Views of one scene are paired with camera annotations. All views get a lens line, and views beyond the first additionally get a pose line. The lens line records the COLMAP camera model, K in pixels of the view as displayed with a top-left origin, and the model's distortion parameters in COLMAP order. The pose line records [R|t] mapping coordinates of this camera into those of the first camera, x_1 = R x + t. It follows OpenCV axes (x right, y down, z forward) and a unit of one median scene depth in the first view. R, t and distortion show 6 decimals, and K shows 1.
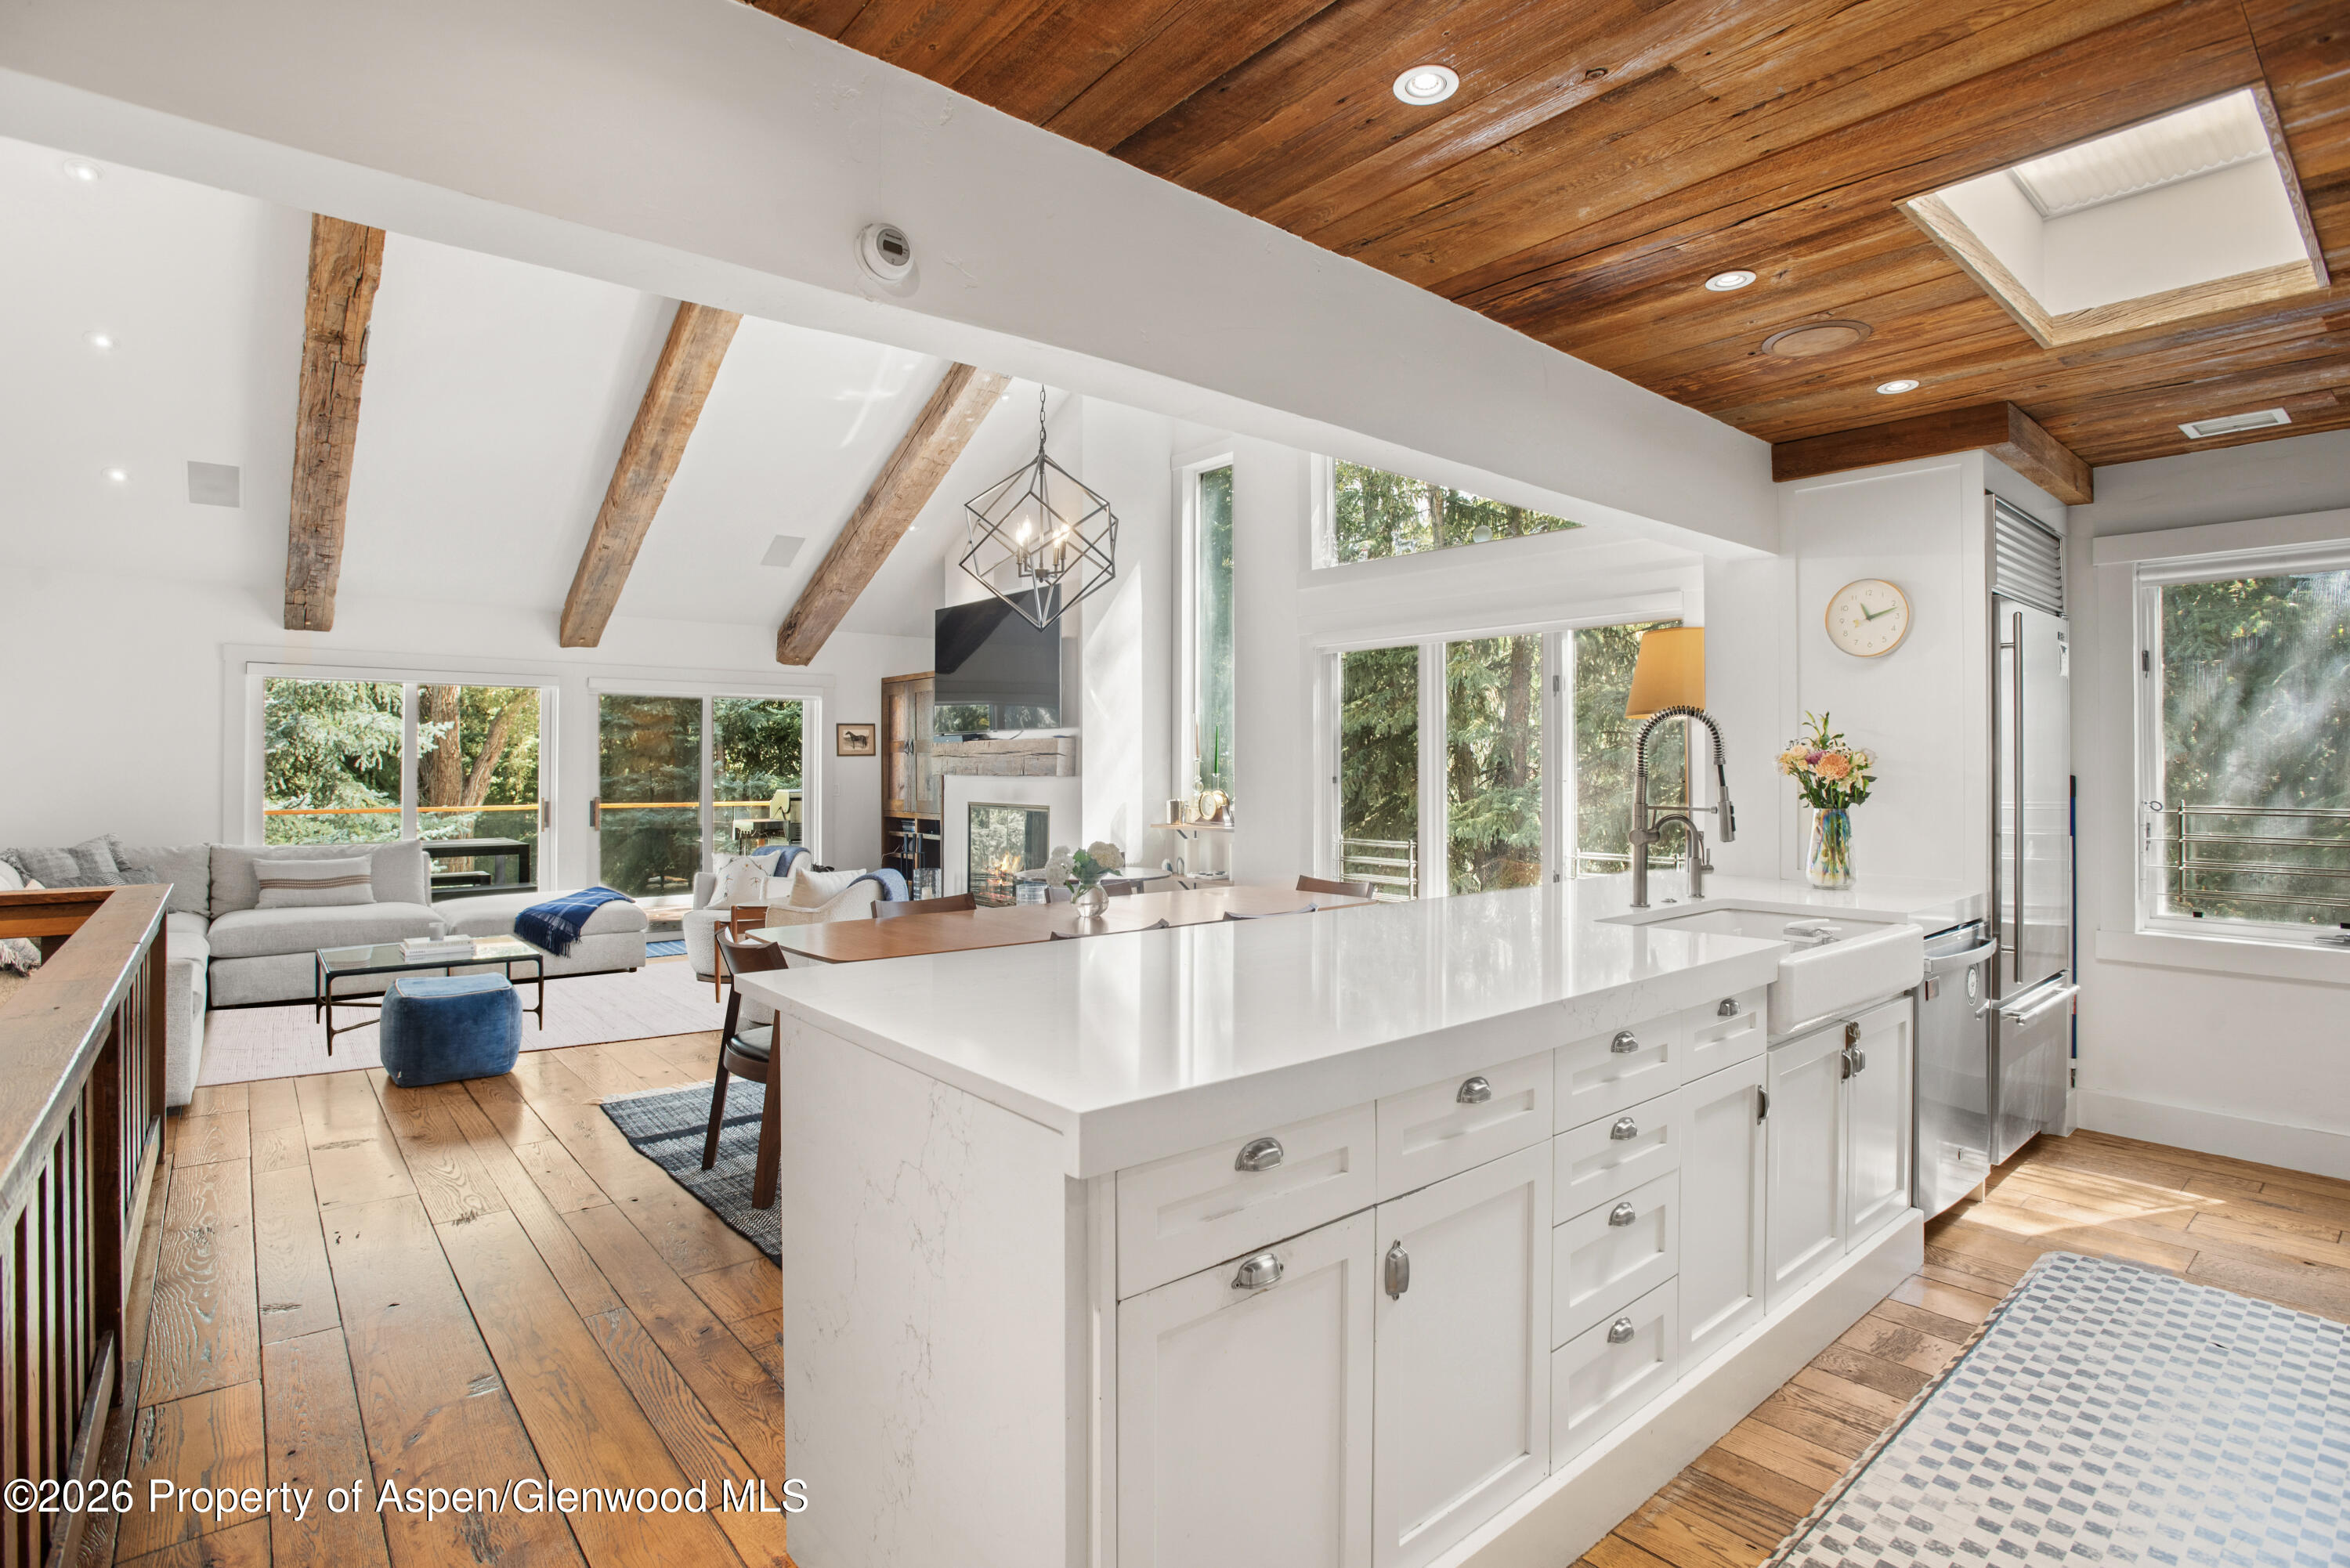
lens RADIAL K [[1150.0, 0, 1182.6], [0, 1150.0, 750.6], [0, 0, 1]] dist [-0.057863, 0.019026]
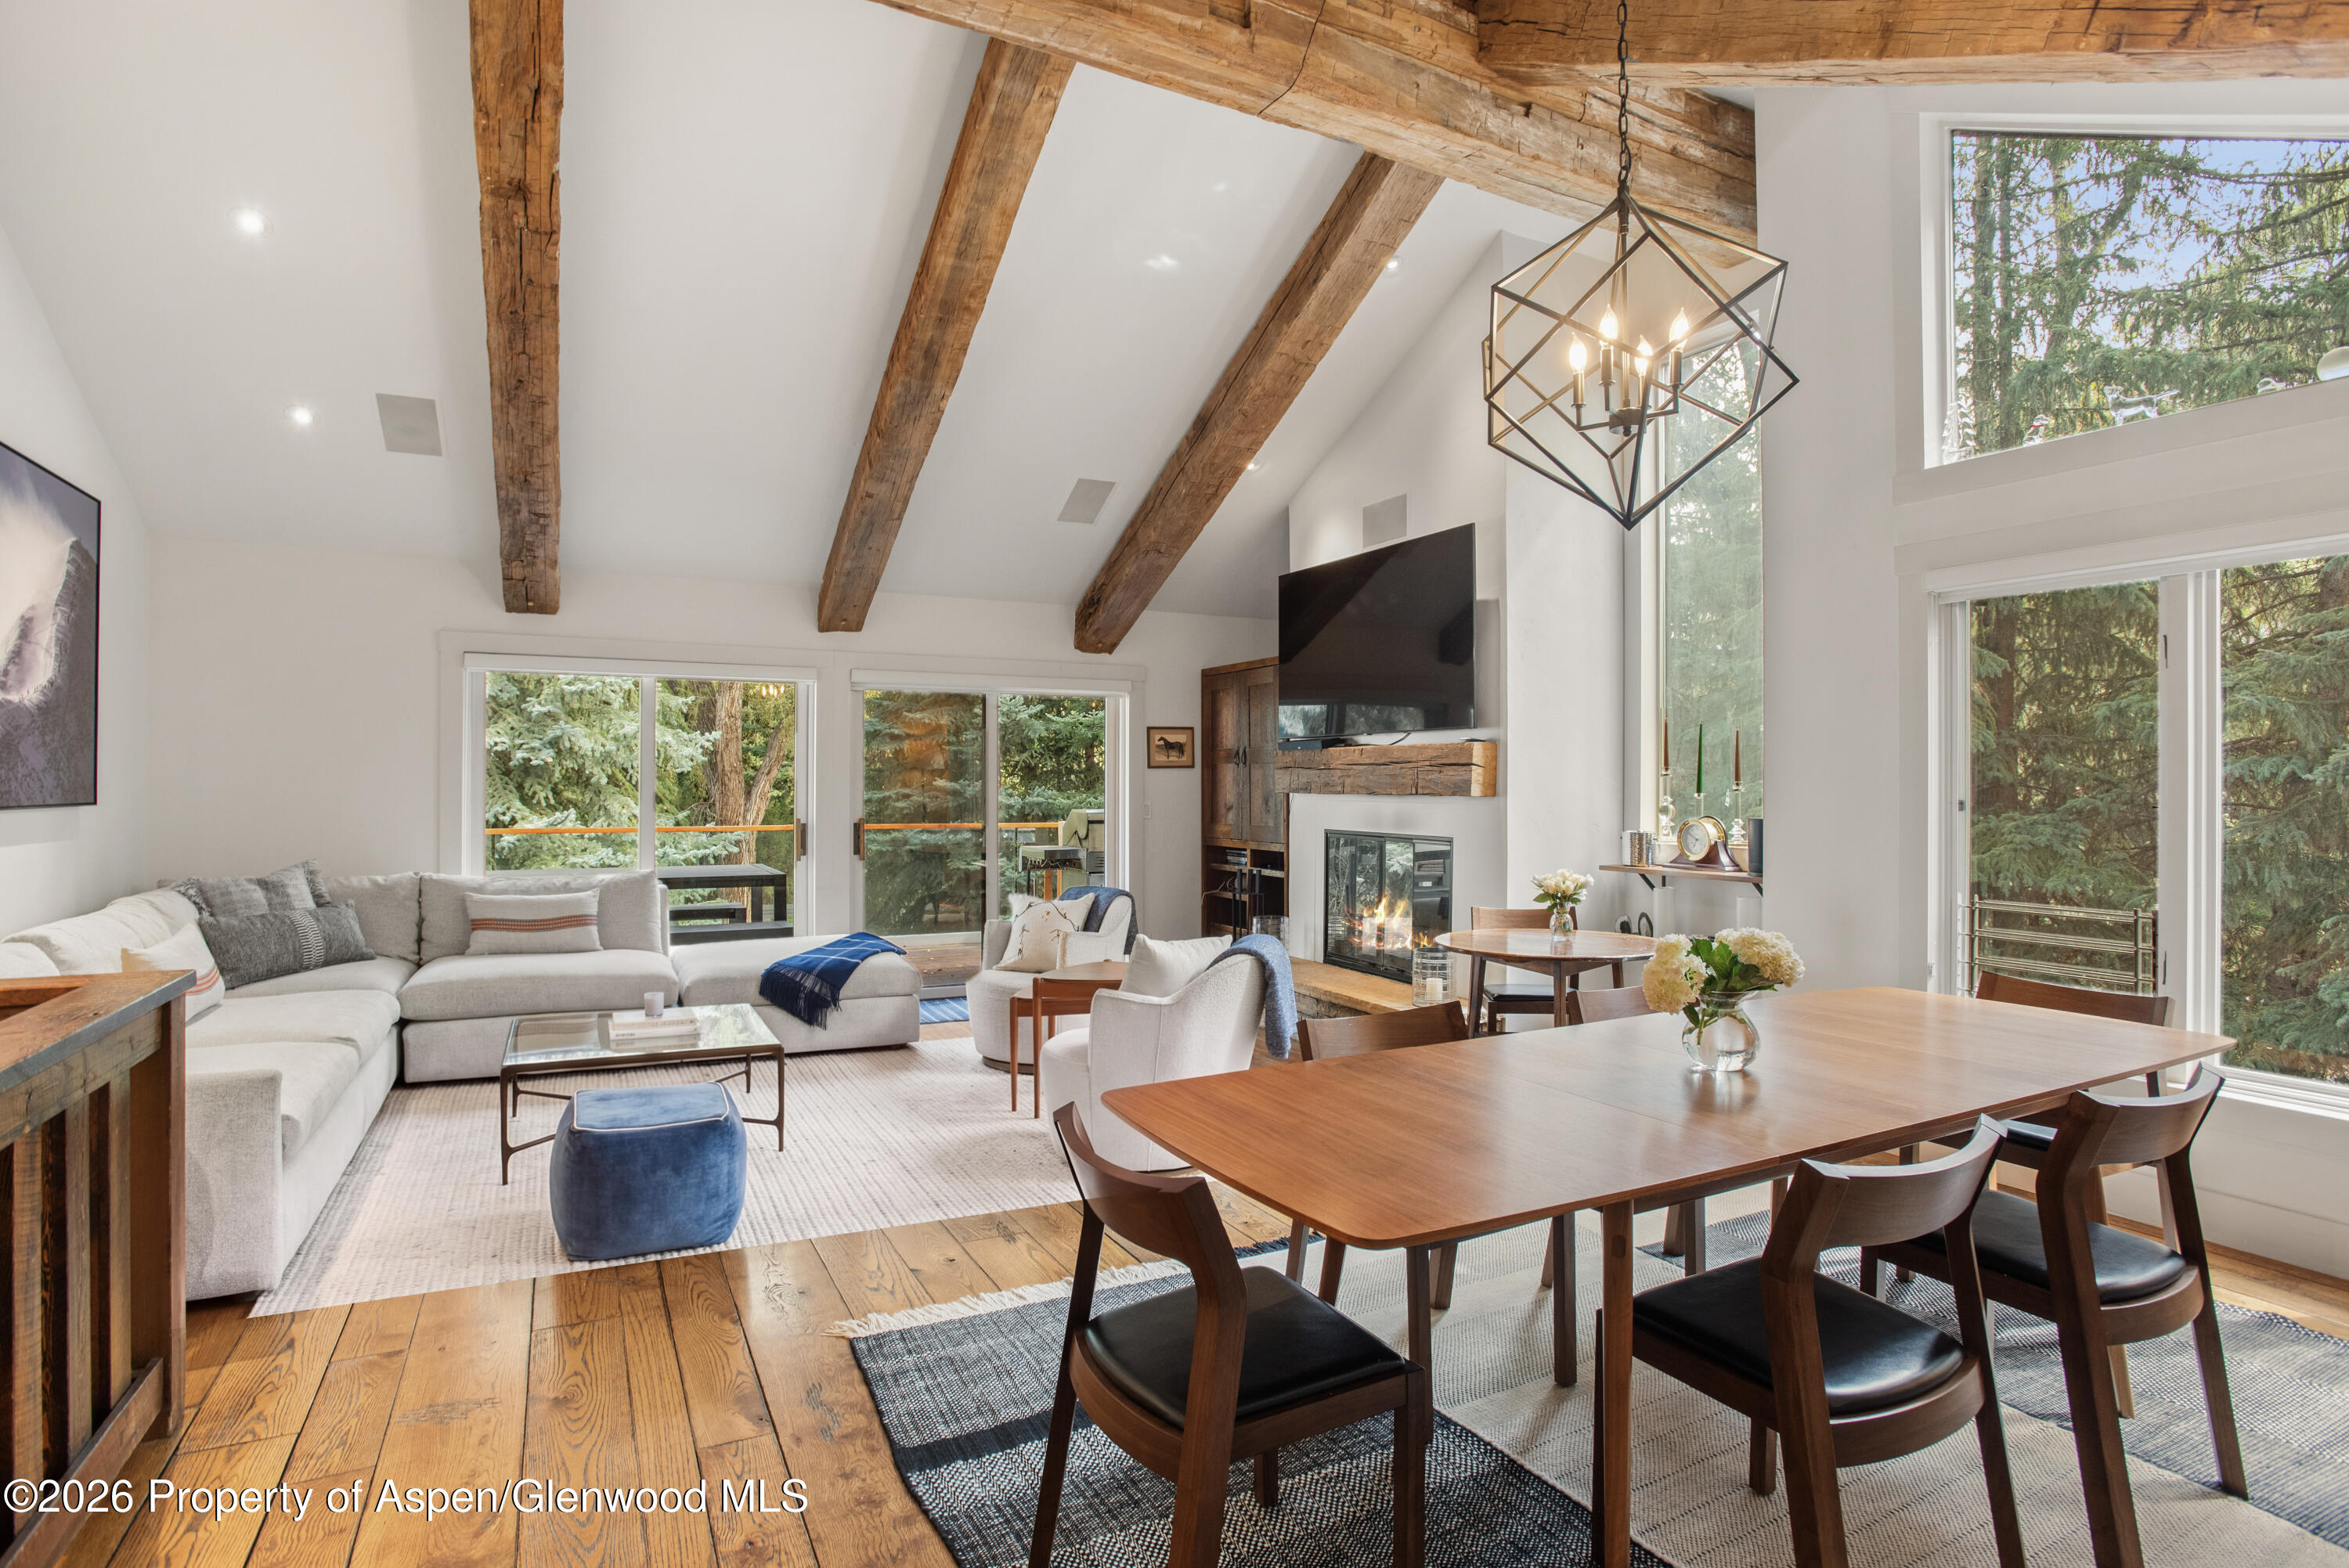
lens RADIAL K [[1220.1, 0, 1180.1], [0, 1220.1, 780.6], [0, 0, 1]] dist [-0.073536, 0.040688]
pose [[0.973769, 0.003284, -0.227516, -0.192622], [-0.000421, 0.999920, 0.012634, 0.006083], [0.227539, -0.012207, 0.973692, 0.406174]]
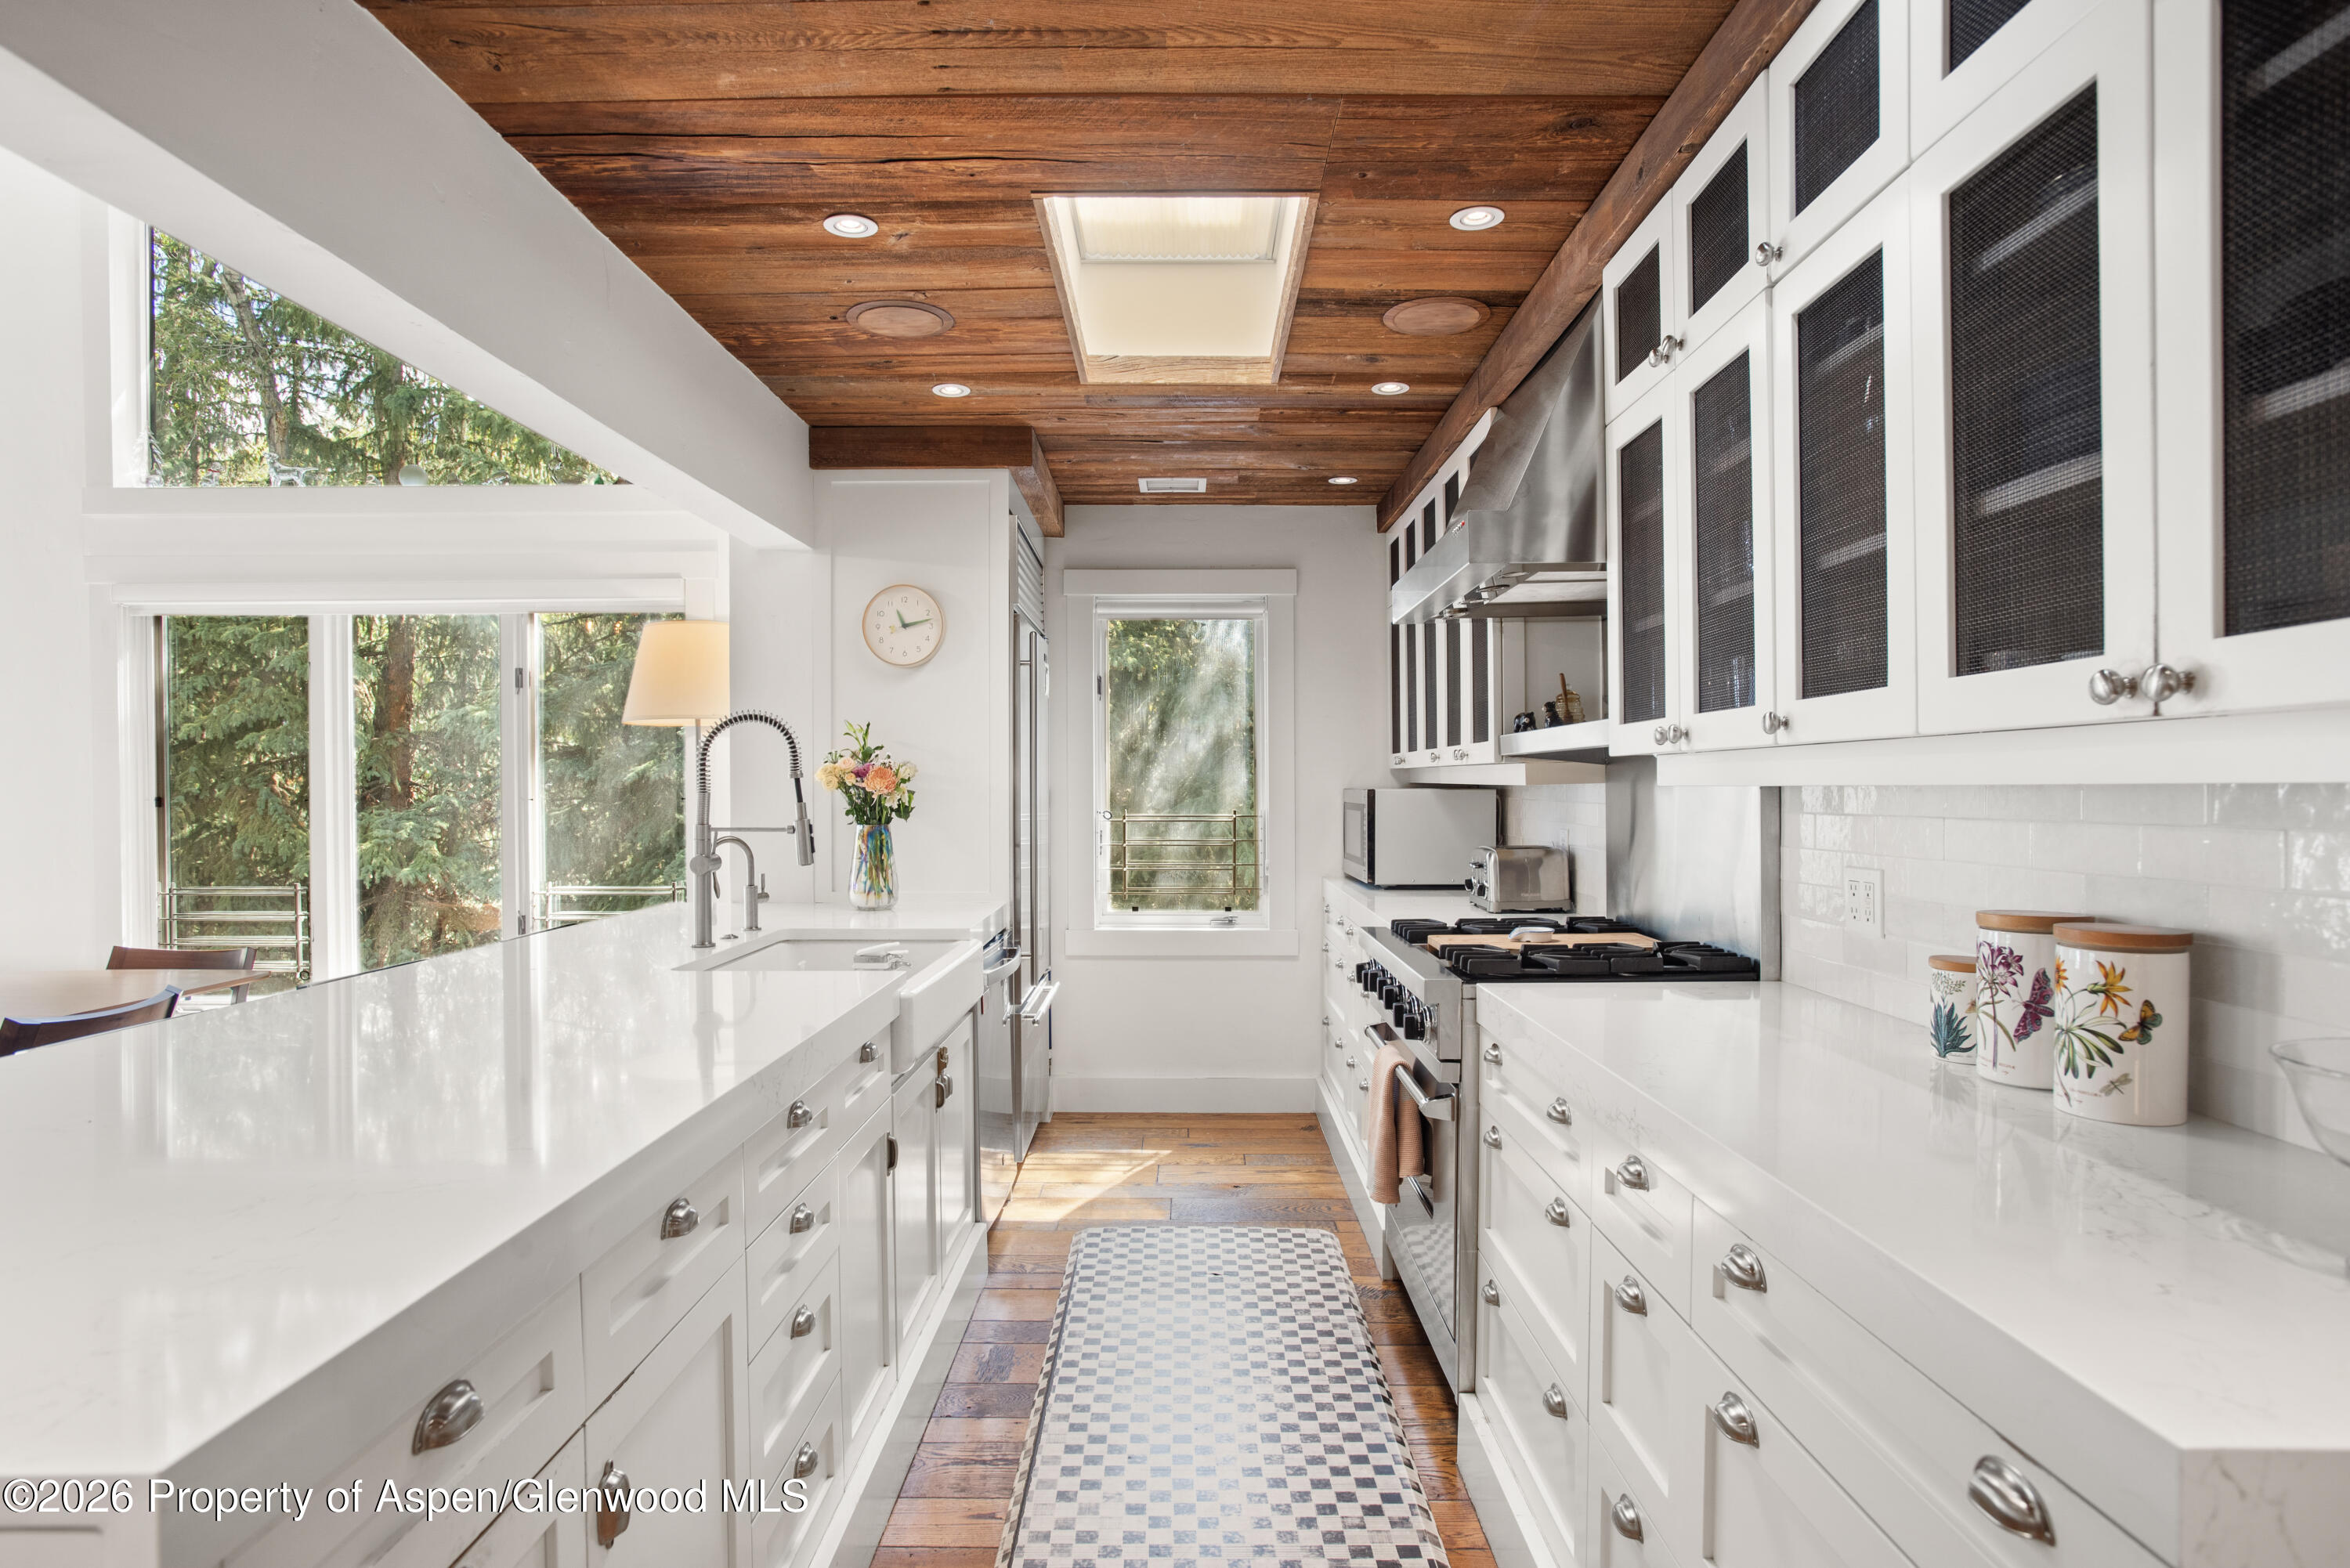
lens RADIAL K [[1286.6, 0, 1176.5], [0, 1286.6, 801.2], [0, 0, 1]] dist [-0.062121, 0.042485]
pose [[0.651358, -0.014447, 0.758633, -0.058028], [-0.007695, 0.999642, 0.025643, 0.001614], [-0.758731, -0.022540, 0.651013, 0.086004]]
